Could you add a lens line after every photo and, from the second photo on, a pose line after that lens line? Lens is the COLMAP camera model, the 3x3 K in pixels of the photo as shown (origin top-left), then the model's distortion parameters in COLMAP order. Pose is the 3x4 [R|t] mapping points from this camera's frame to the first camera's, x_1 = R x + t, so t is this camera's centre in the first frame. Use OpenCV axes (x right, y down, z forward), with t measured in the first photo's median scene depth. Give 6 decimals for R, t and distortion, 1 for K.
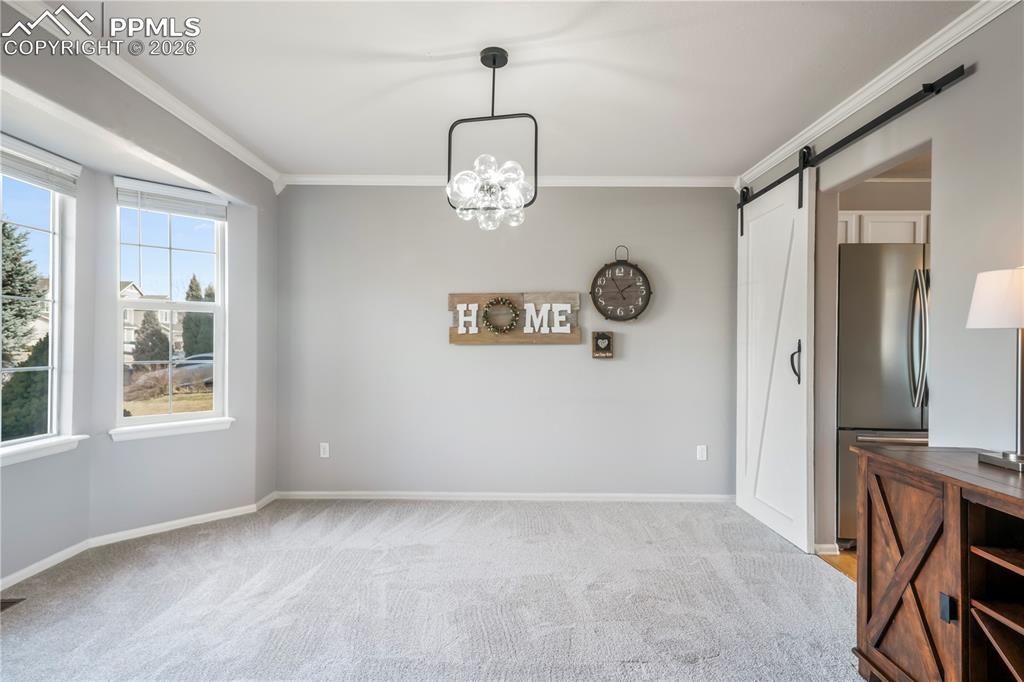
lens RADIAL K [[487.4, 0, 484.1], [0, 487.4, 343.8], [0, 0, 1]] dist [0.018525, -0.000913]
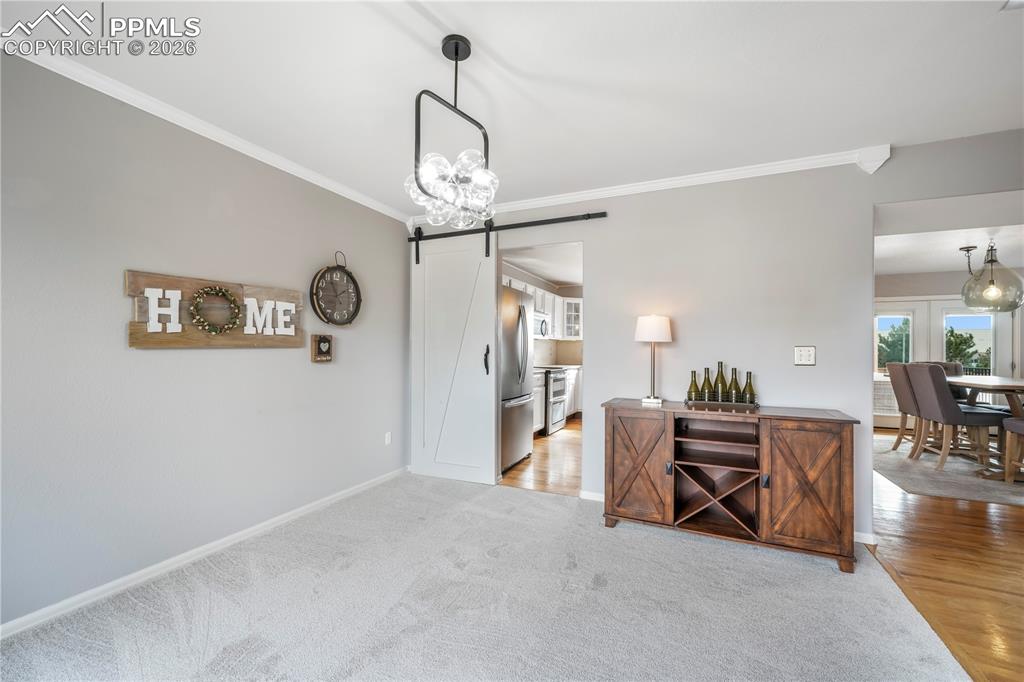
lens RADIAL K [[423.1, 0, 502.5], [0, 423.1, 349.4], [0, 0, 1]] dist [-0.005643, 0.001105]
pose [[0.409967, -0.004537, 0.912089, -0.383067], [-0.002829, 0.999976, 0.006246, -0.002238], [-0.912096, -0.005141, 0.409944, 0.322930]]
